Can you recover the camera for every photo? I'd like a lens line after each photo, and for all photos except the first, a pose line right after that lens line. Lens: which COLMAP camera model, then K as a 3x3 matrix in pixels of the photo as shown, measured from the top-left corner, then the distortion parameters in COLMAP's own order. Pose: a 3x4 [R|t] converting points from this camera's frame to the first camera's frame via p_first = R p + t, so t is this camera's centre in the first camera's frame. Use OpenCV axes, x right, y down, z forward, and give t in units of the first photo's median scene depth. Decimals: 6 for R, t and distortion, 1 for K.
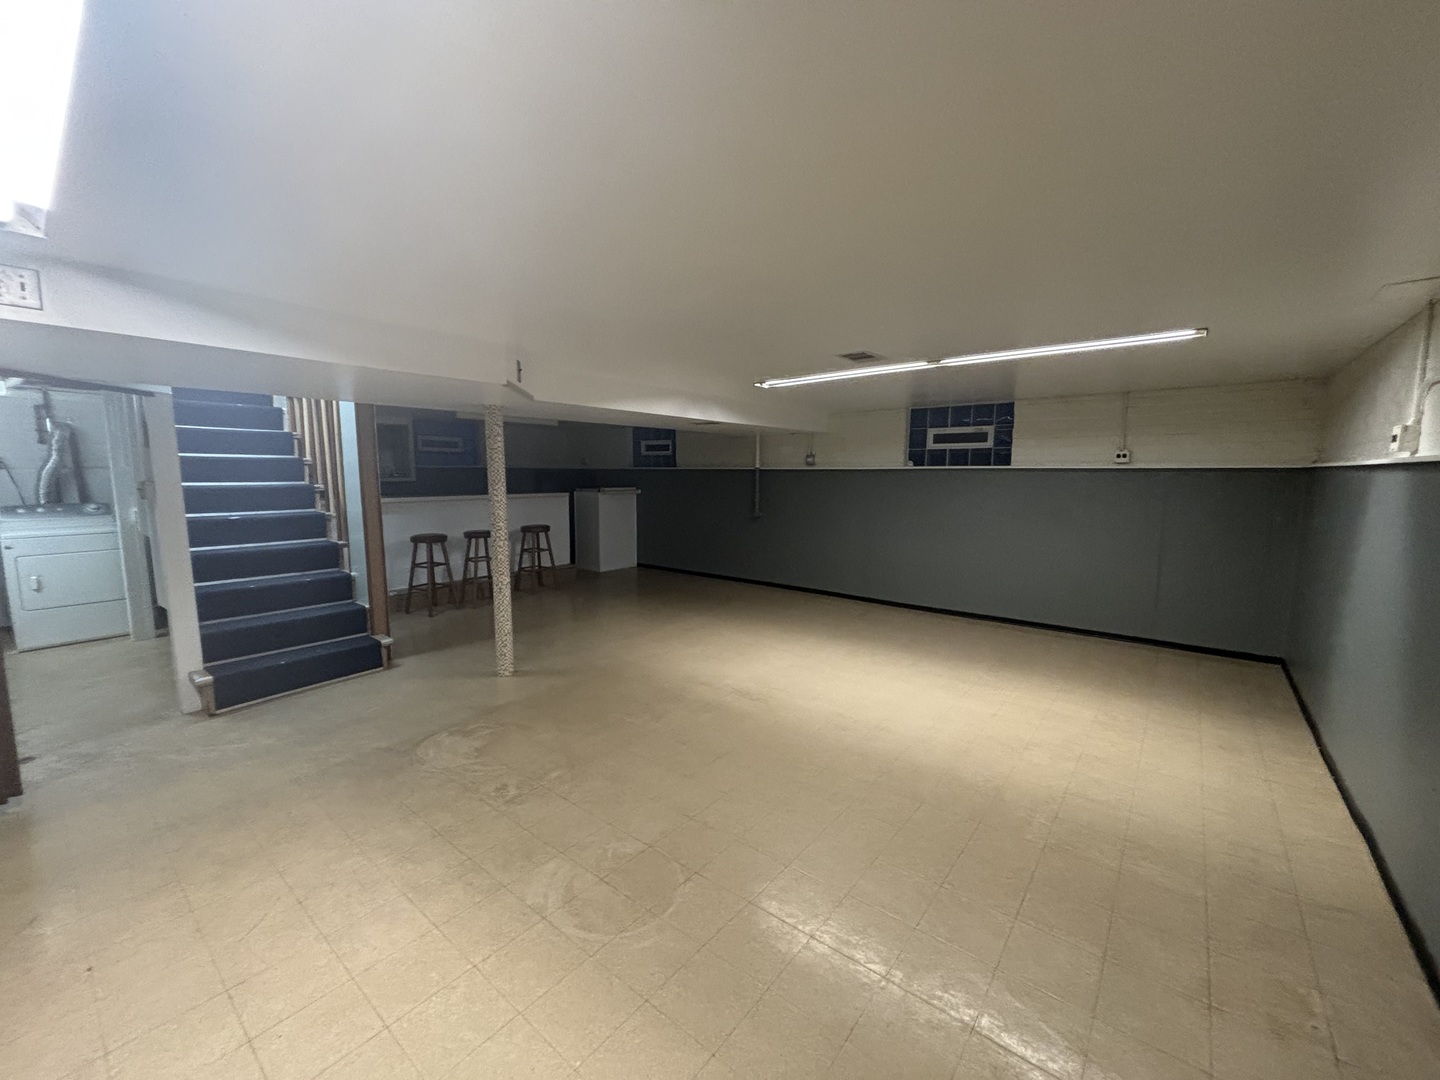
lens RADIAL K [[579.1, 0, 717.0], [0, 579.1, 541.8], [0, 0, 1]] dist [-0.015346, 0.004339]
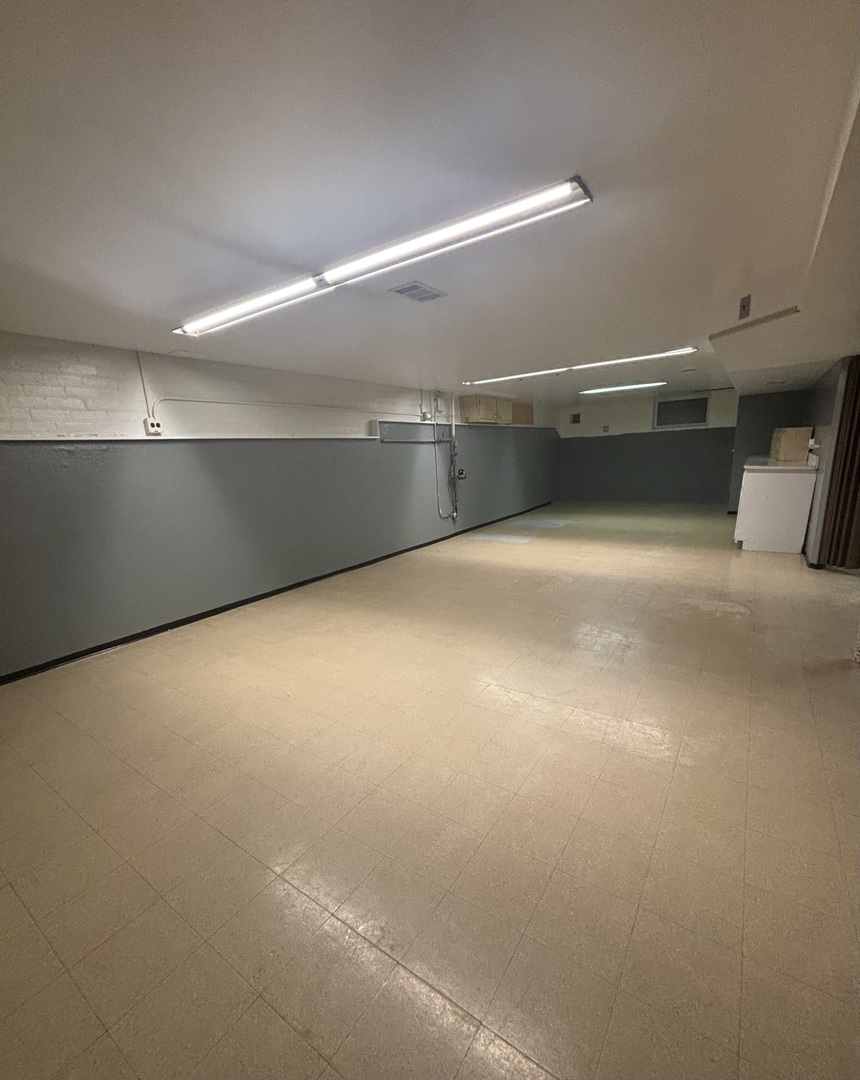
lens RADIAL K [[467.4, 0, 430.4], [0, 467.4, 568.2], [0, 0, 1]] dist [-0.000754, -0.000138]
pose [[-0.995431, 0.070922, -0.063924, 0.231322], [0.043961, 0.934766, 0.352534, -0.128646], [0.084756, 0.348113, -0.933613, 1.389719]]
